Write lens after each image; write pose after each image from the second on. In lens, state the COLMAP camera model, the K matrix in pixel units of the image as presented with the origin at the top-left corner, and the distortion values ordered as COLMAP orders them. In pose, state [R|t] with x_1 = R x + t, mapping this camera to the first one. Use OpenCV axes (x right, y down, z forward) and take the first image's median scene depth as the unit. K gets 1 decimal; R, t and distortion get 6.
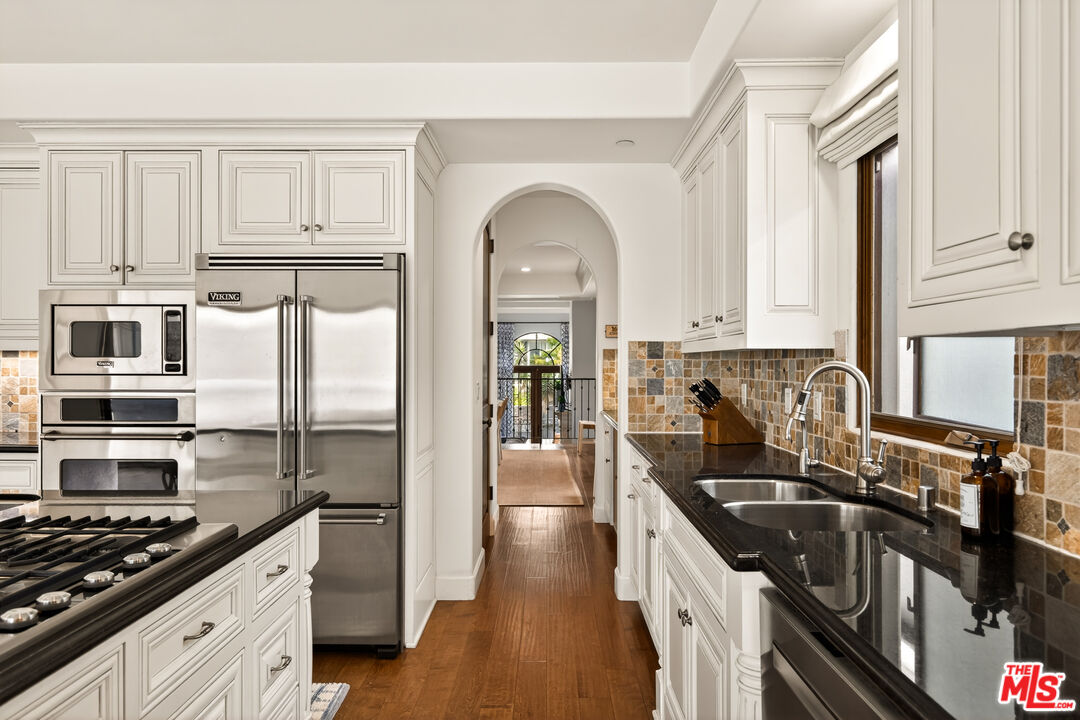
lens RADIAL K [[705.9, 0, 542.3], [0, 705.9, 358.1], [0, 0, 1]] dist [0.001640, 0.001148]
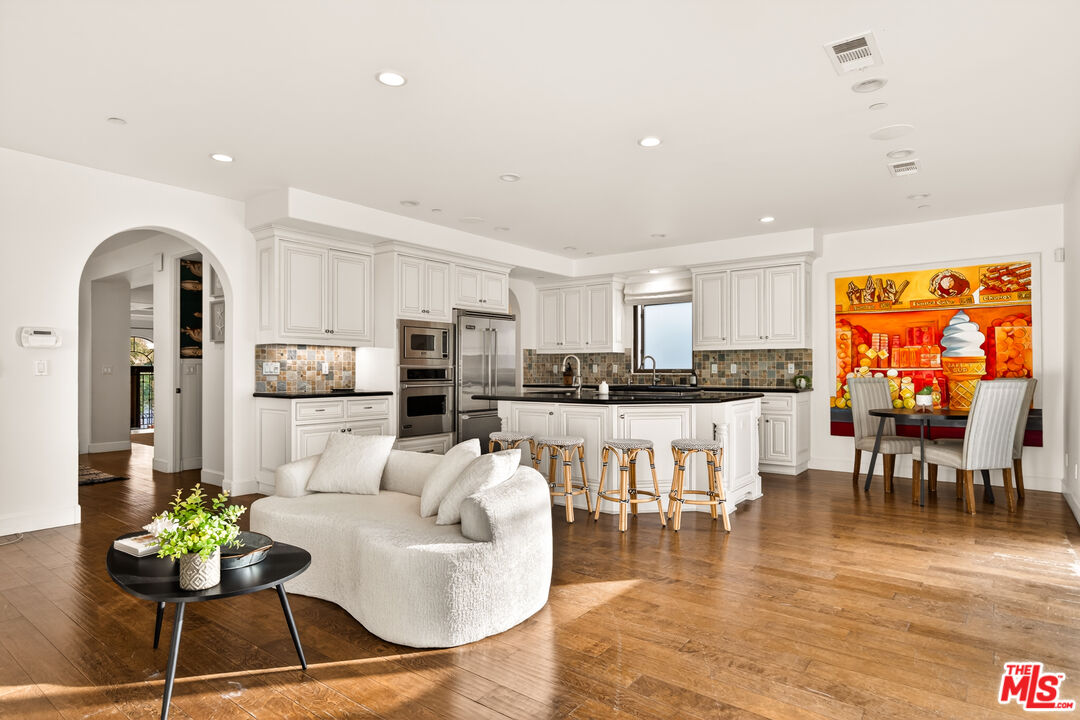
lens RADIAL K [[607.1, 0, 539.6], [0, 607.1, 361.5], [0, 0, 1]] dist [-0.000937, 0.003569]
pose [[0.607337, 0.008404, 0.794400, -1.932991], [-0.004700, 0.999965, -0.006986, 0.045070], [-0.794430, 0.000509, 0.607355, -0.480627]]
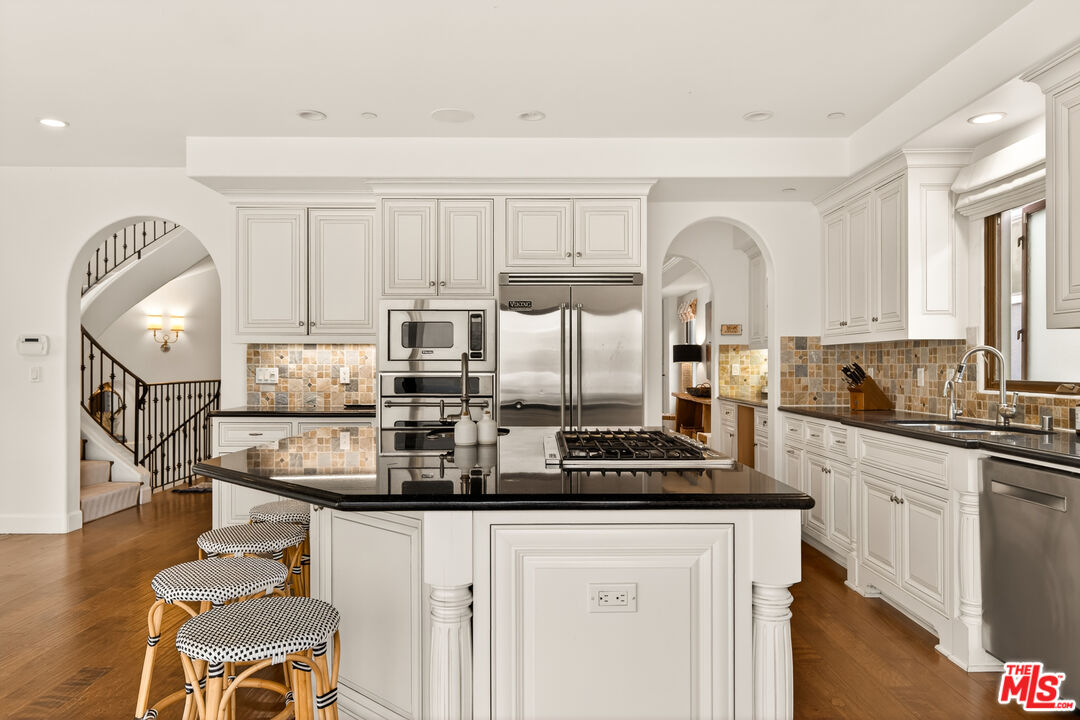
lens RADIAL K [[747.2, 0, 538.7], [0, 747.2, 356.7], [0, 0, 1]] dist [0.008753, -0.003176]
pose [[0.999958, -0.001611, 0.009064, -0.411420], [0.001659, 0.999985, -0.005254, 0.024785], [-0.009055, 0.005268, 0.999945, -0.473369]]
